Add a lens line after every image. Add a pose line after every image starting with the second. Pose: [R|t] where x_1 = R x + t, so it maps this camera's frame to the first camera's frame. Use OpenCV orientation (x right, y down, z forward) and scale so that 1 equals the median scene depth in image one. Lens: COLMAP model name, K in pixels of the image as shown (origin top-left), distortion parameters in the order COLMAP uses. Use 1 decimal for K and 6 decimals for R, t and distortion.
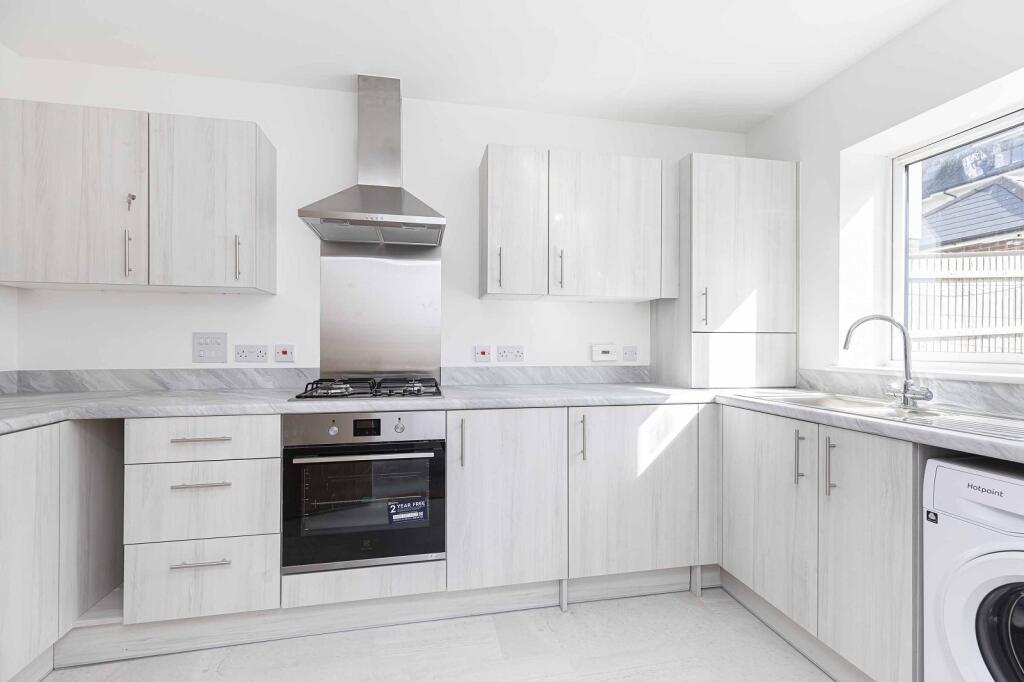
lens RADIAL K [[468.1, 0, 516.0], [0, 468.1, 342.5], [0, 0, 1]] dist [0.015473, -0.000095]
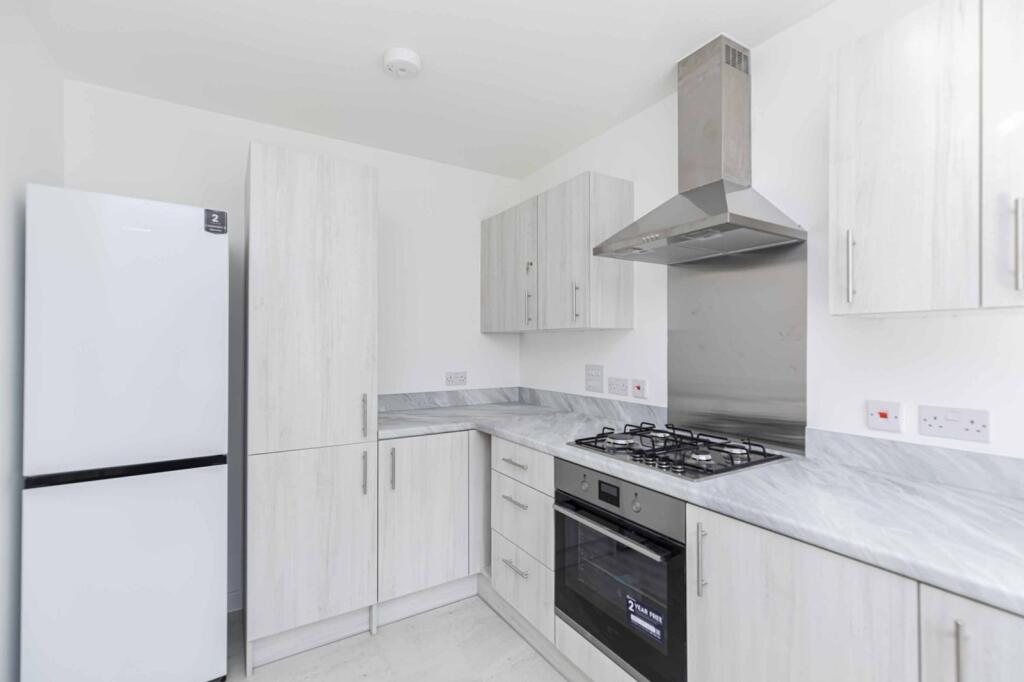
lens RADIAL K [[468.1, 0, 516.0], [0, 468.1, 342.5], [0, 0, 1]] dist [0.015473, -0.000095]
pose [[0.352712, -0.008156, -0.935696, 0.342119], [0.005946, 0.999961, -0.006475, -0.070837], [0.935713, -0.003280, 0.352747, 0.440909]]
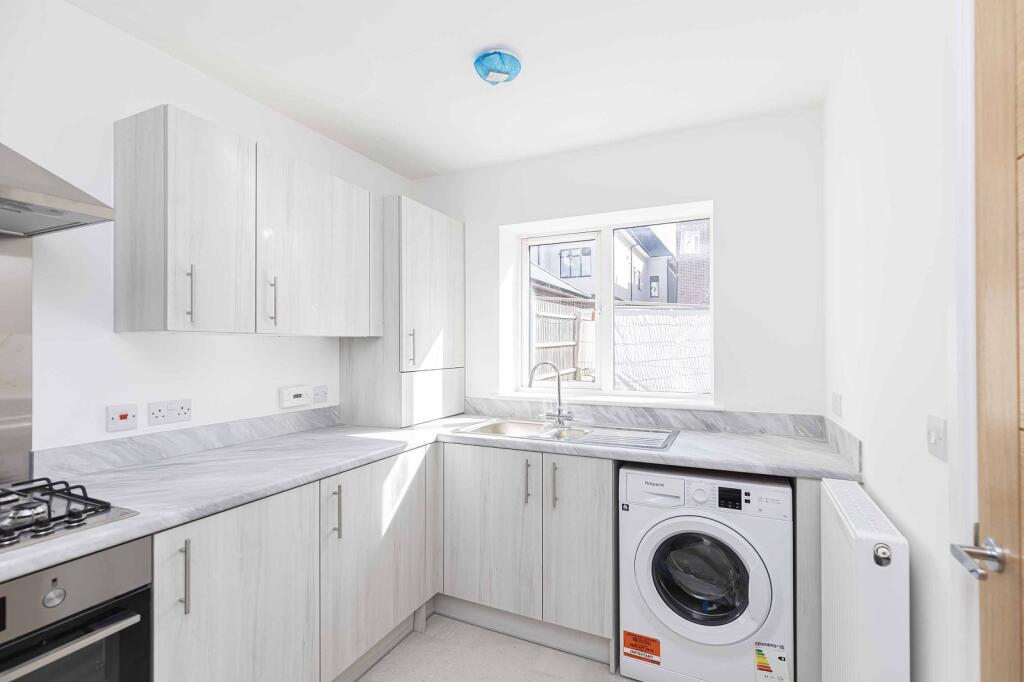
lens RADIAL K [[469.7, 0, 512.0], [0, 469.7, 341.0], [0, 0, 1]] dist [0.002831, 0.000189]
pose [[0.597834, 0.003211, 0.801614, -0.303339], [0.000655, 0.999990, -0.004494, -0.087623], [-0.801620, 0.003212, 0.597826, 0.213372]]
